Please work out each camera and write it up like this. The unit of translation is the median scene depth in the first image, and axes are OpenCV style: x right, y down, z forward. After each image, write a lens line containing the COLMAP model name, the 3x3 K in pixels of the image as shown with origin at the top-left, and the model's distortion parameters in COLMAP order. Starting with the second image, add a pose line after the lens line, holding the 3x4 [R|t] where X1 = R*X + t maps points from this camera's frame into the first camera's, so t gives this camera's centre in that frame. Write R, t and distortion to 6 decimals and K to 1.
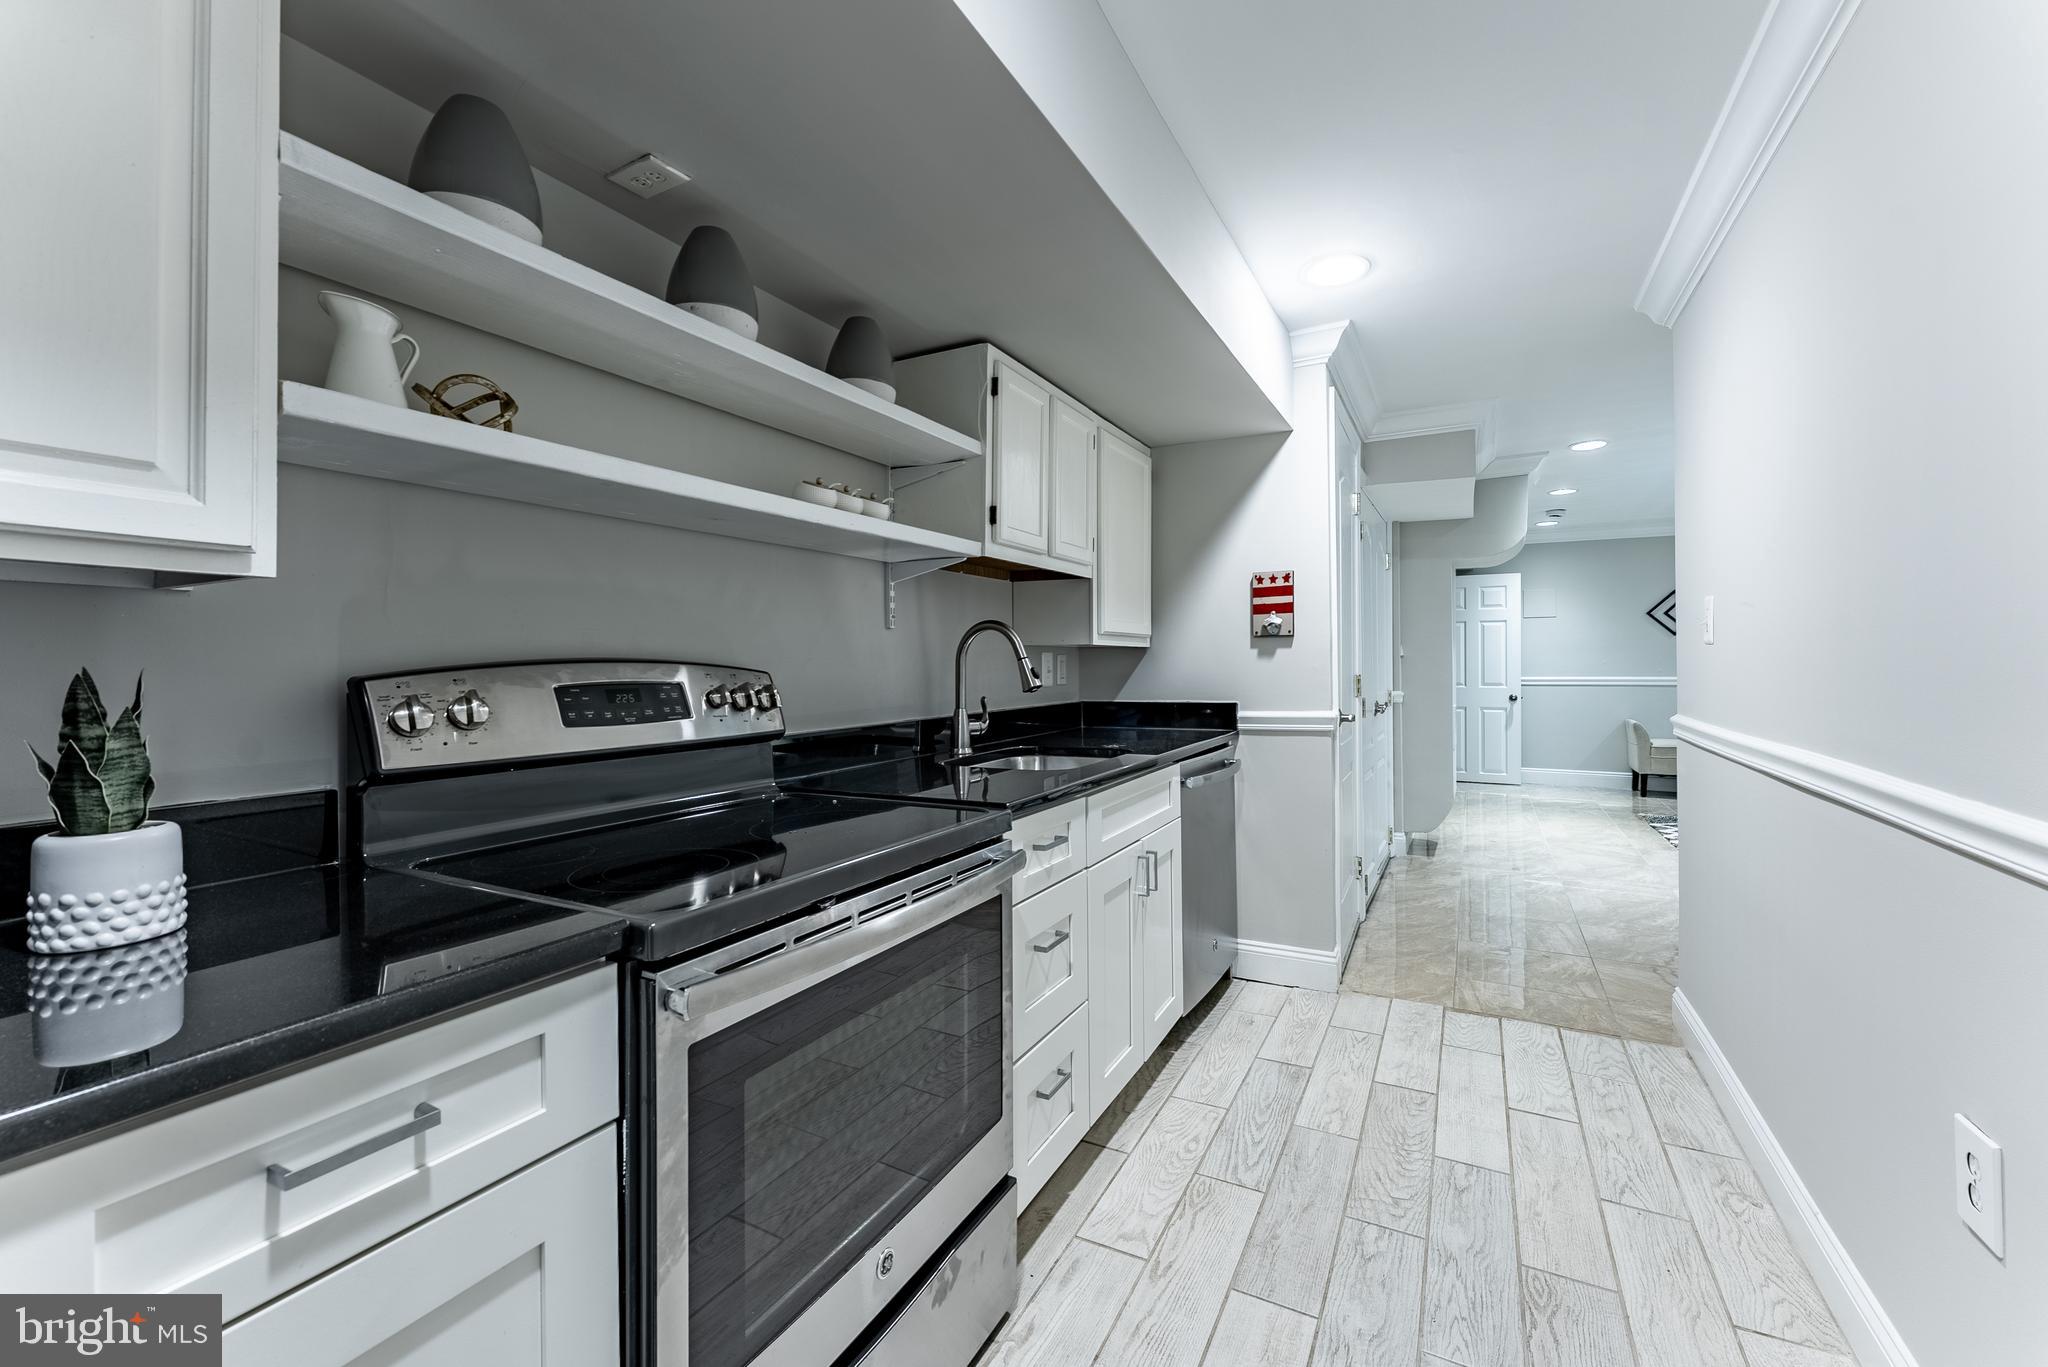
lens RADIAL K [[840.7, 0, 1015.4], [0, 840.7, 659.5], [0, 0, 1]] dist [-0.001676, 0.000216]
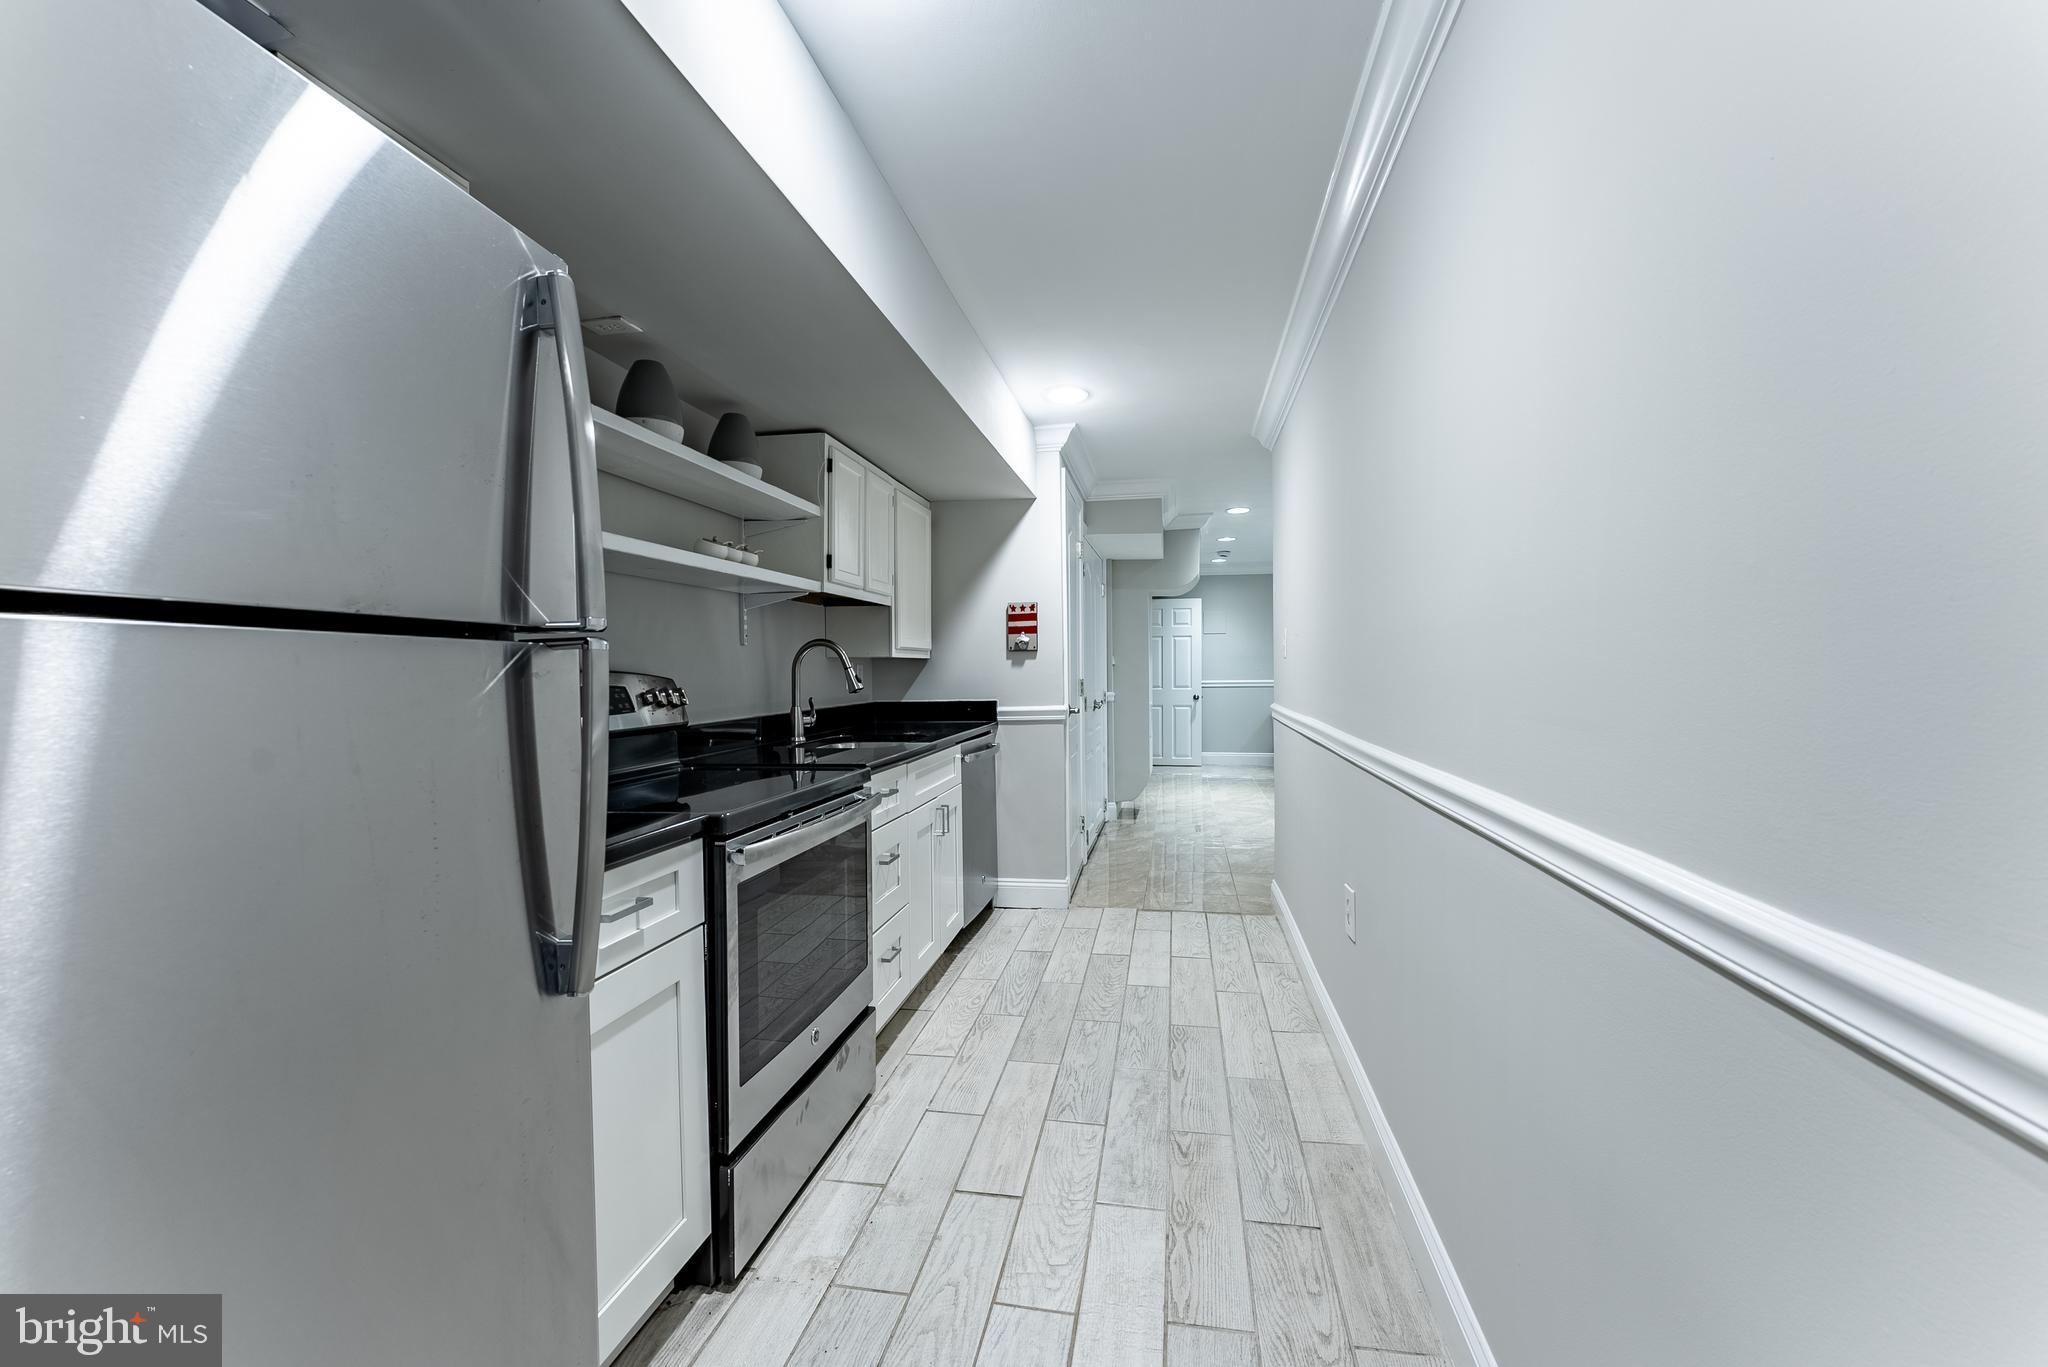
lens RADIAL K [[840.7, 0, 1024.8], [0, 840.7, 677.8], [0, 0, 1]] dist [-0.001676, 0.000216]
pose [[0.949540, -0.006117, 0.313585, -0.145289], [0.002065, 0.999910, 0.013252, -0.002869], [-0.313638, -0.011936, 0.949468, -0.360154]]
